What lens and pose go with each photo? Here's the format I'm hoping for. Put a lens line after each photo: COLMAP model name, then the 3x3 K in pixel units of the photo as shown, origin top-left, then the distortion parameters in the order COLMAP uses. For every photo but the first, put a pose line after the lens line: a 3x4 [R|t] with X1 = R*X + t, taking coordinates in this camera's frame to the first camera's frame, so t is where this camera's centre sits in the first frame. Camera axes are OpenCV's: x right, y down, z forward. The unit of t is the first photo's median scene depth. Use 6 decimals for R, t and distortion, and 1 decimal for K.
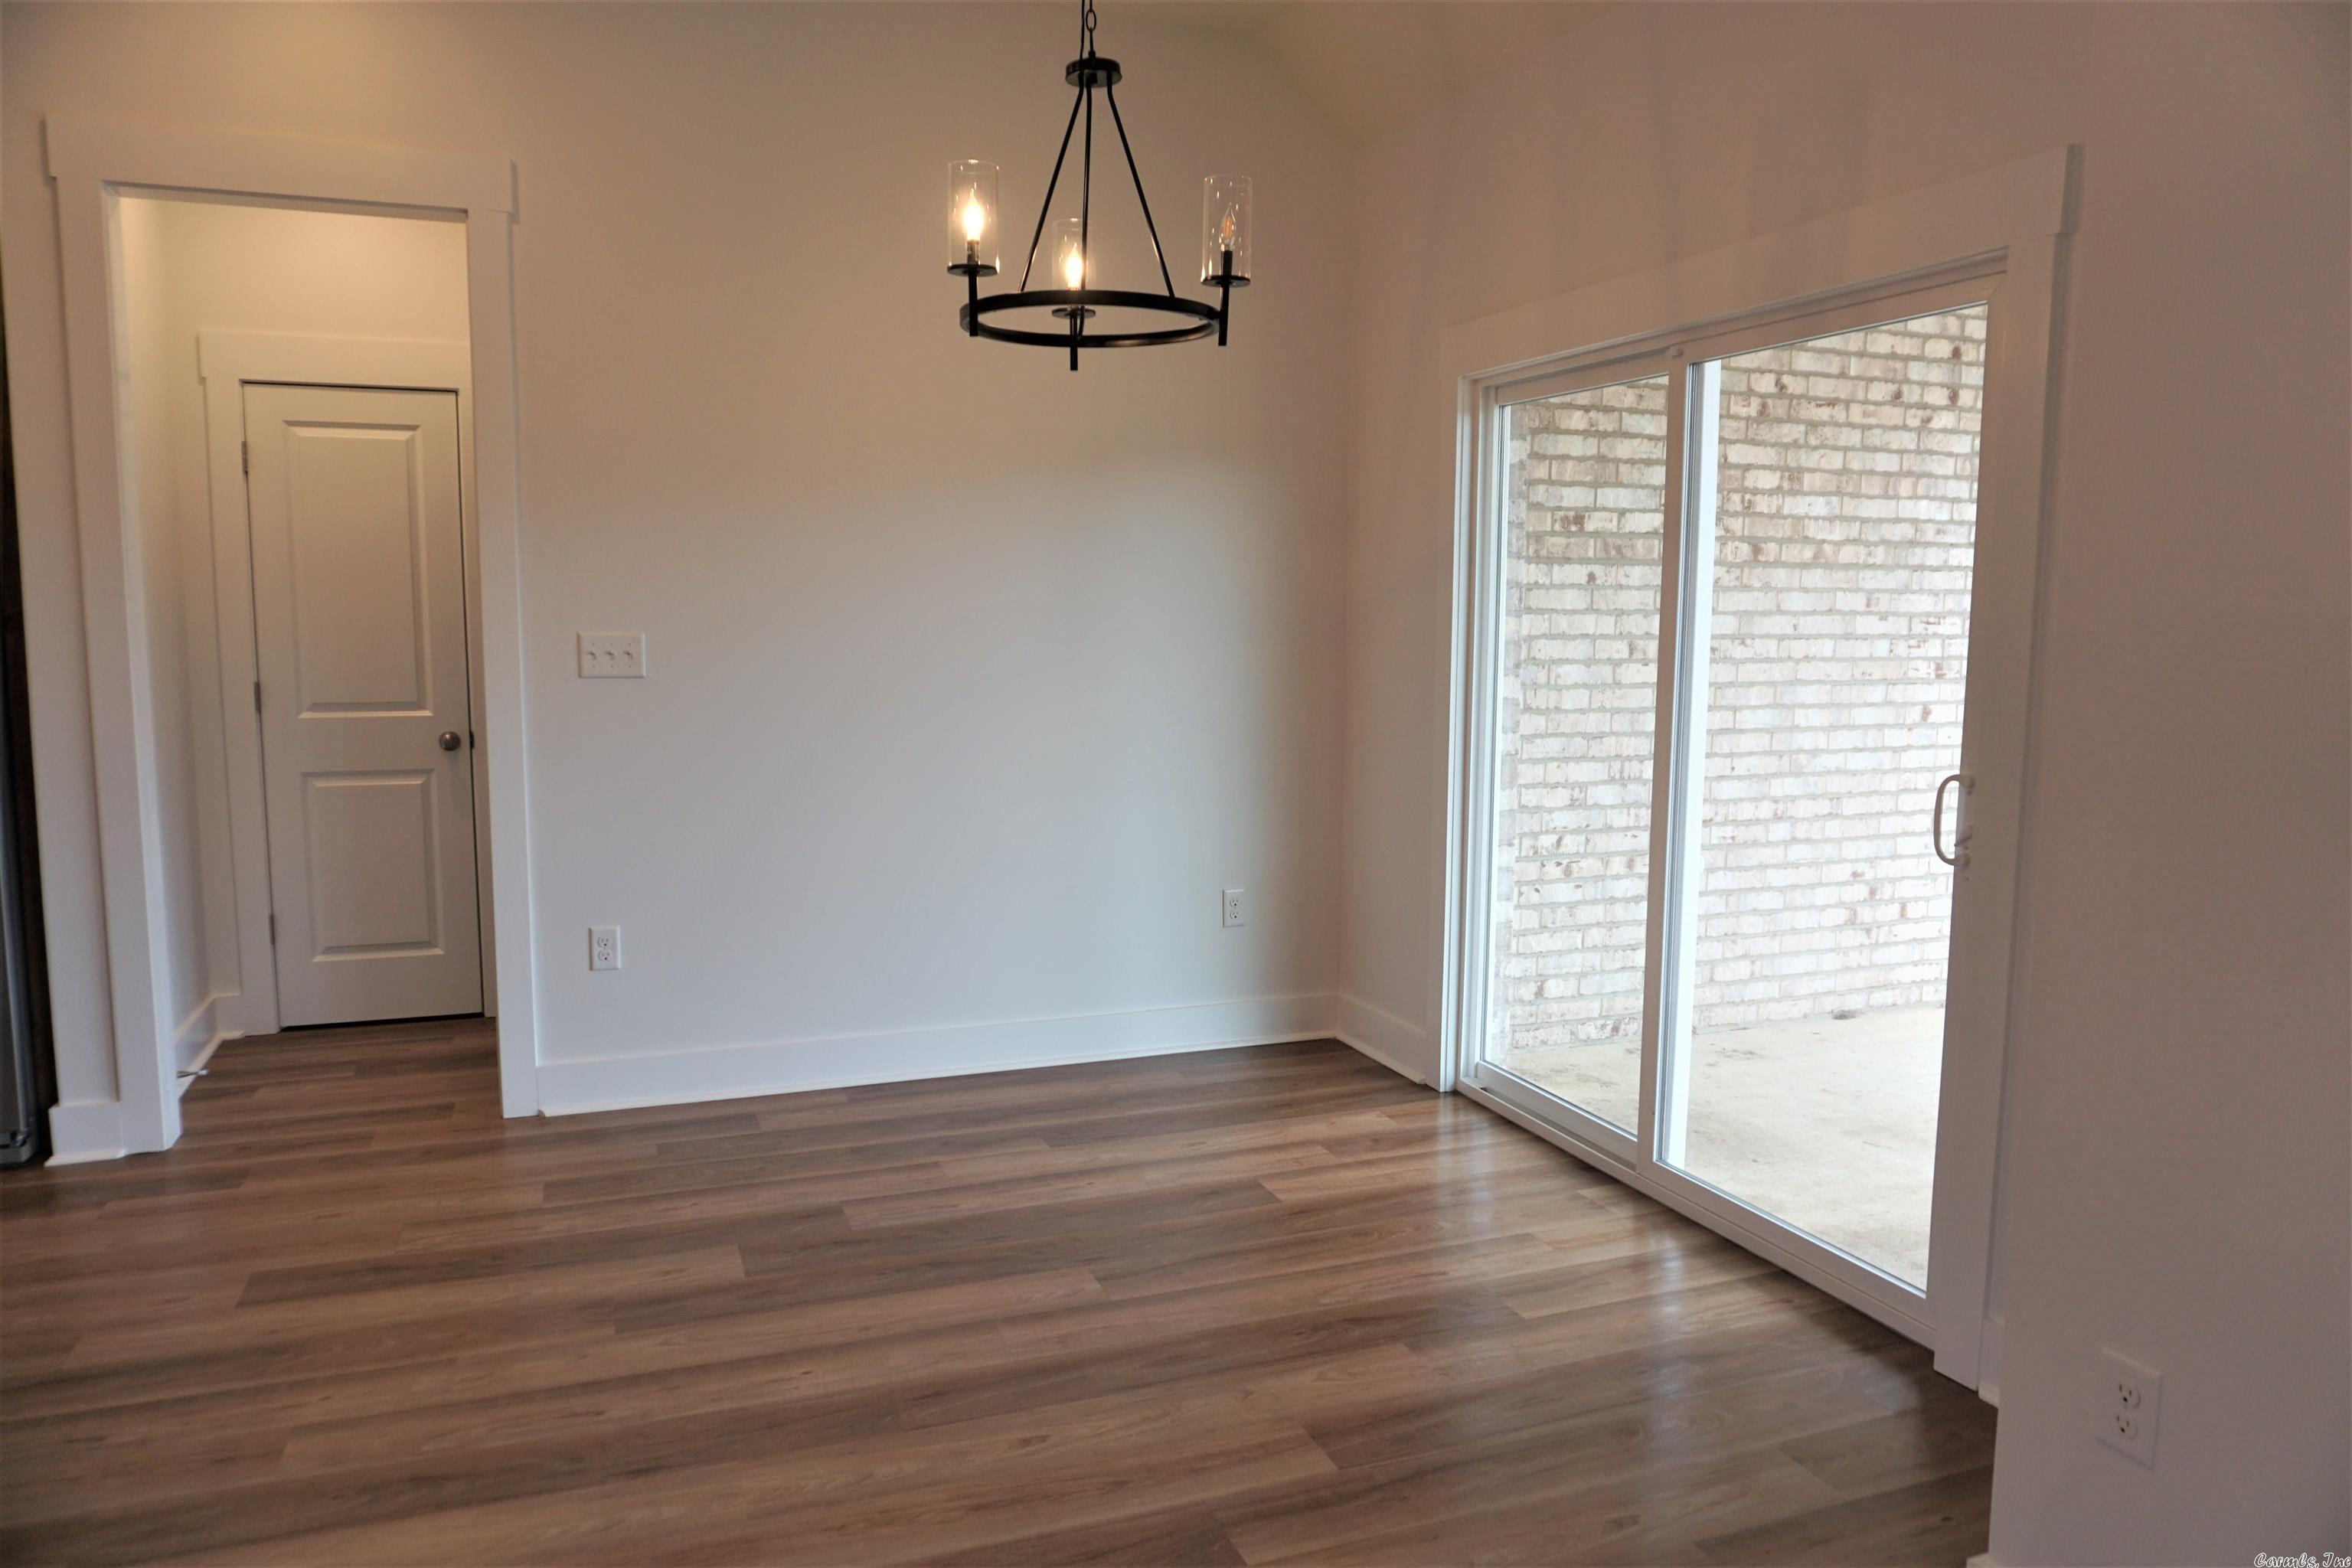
lens RADIAL K [[1590.5, 0, 1162.4], [0, 1590.5, 794.4], [0, 0, 1]] dist [-0.045151, 0.037155]
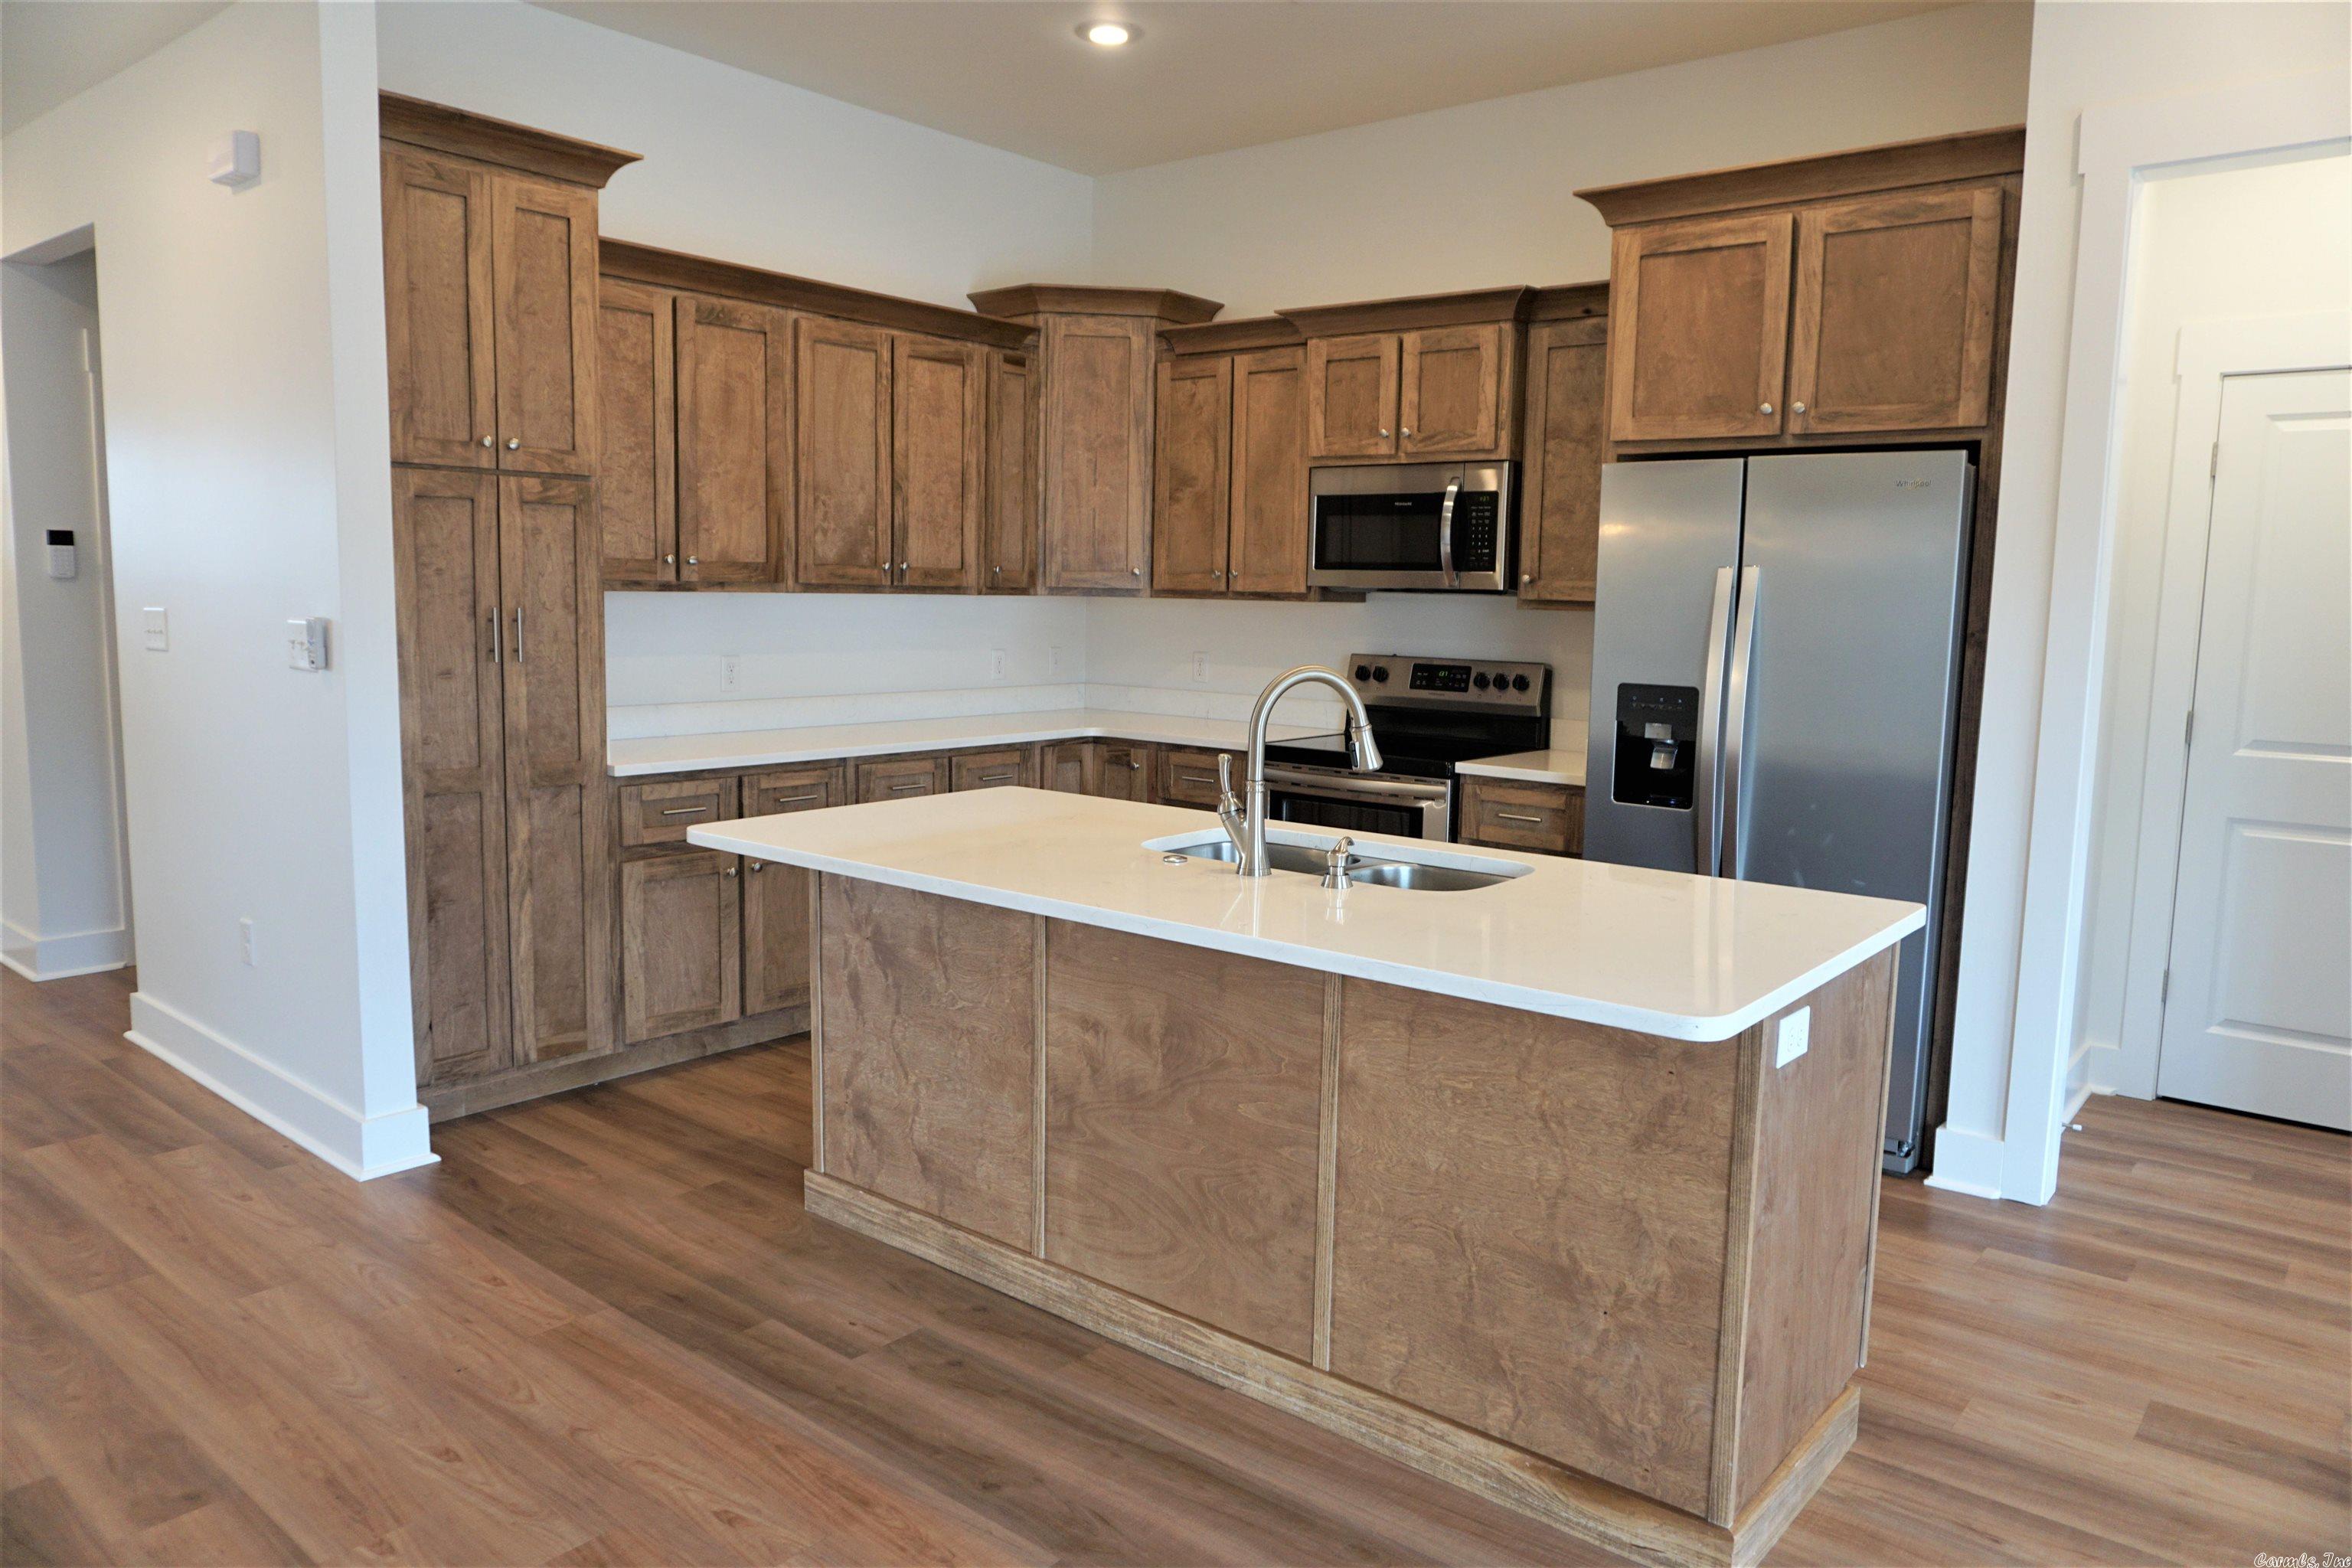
lens RADIAL K [[1590.5, 0, 1168.3], [0, 1590.5, 783.9], [0, 0, 1]] dist [-0.045151, 0.037155]
pose [[0.502516, 0.105912, -0.858056, -0.120747], [-0.121277, 0.991291, 0.051331, -0.006703], [0.856020, 0.078268, 0.510984, 0.061044]]
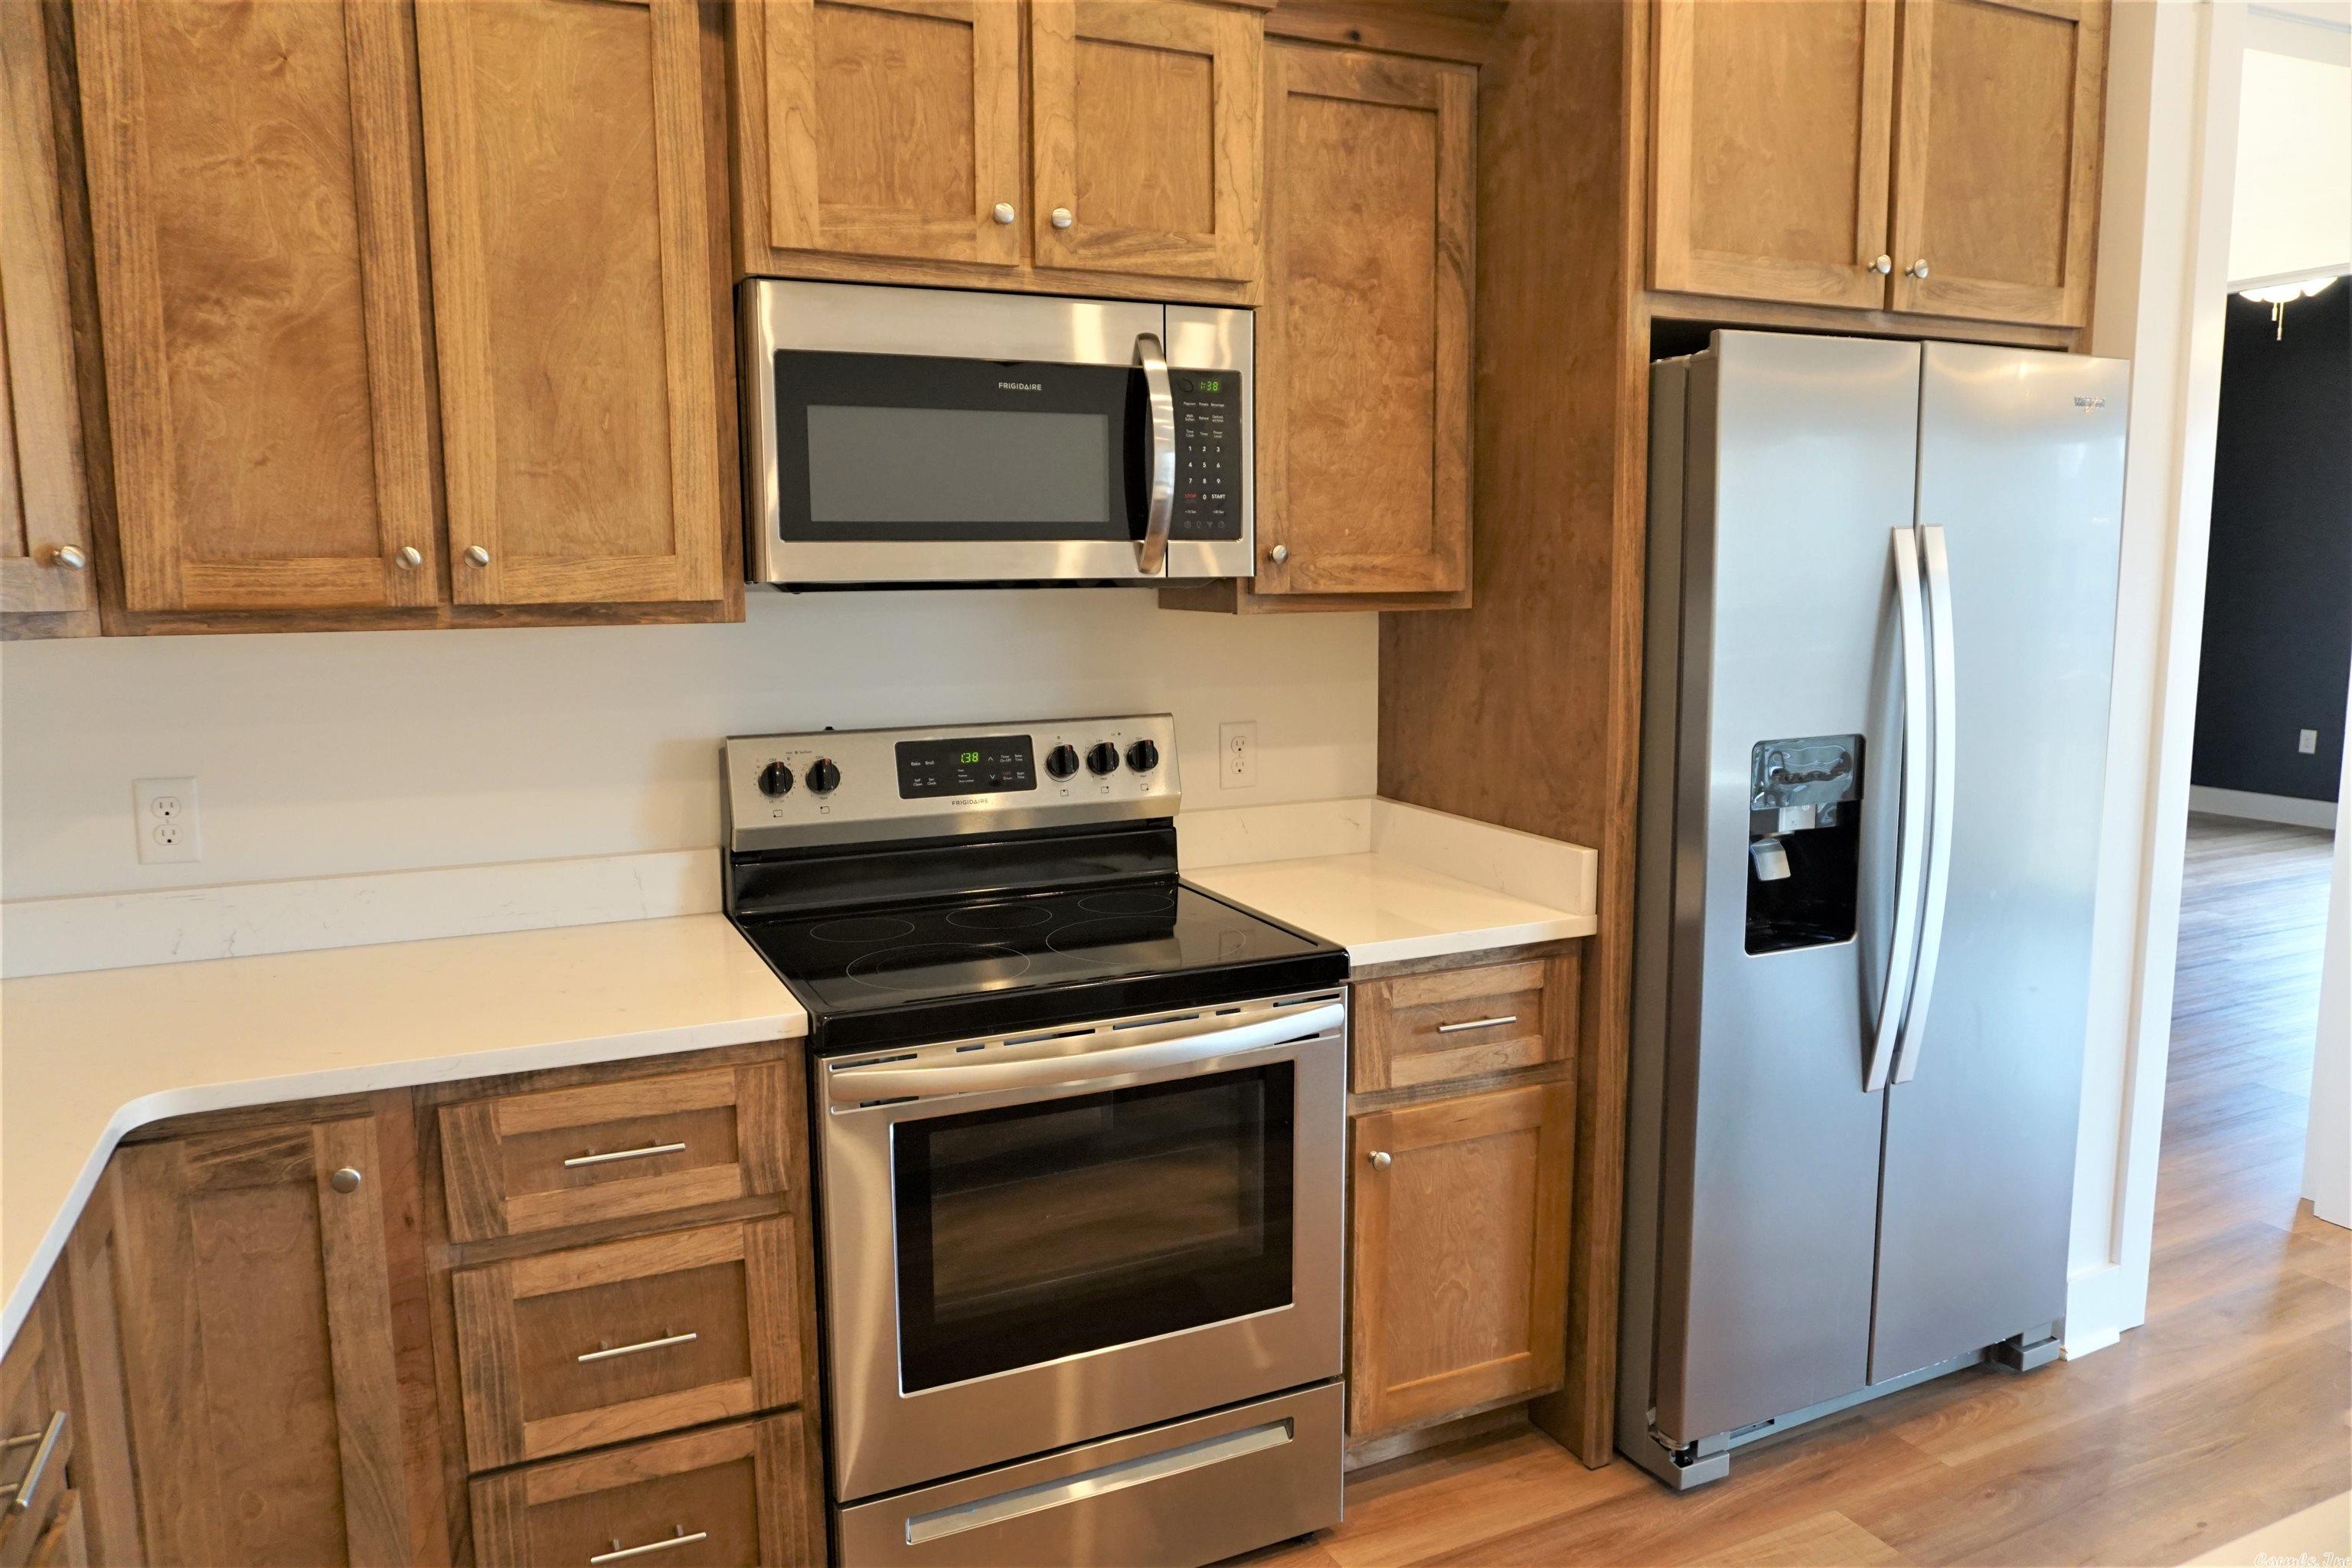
lens RADIAL K [[1590.5, 0, 1178.4], [0, 1590.5, 777.0], [0, 0, 1]] dist [-0.045151, 0.037155]
pose [[0.996192, -0.028286, 0.082472, -1.072607], [0.027311, 0.999543, 0.012929, -0.053199], [-0.082800, -0.010627, 0.996510, 0.283552]]
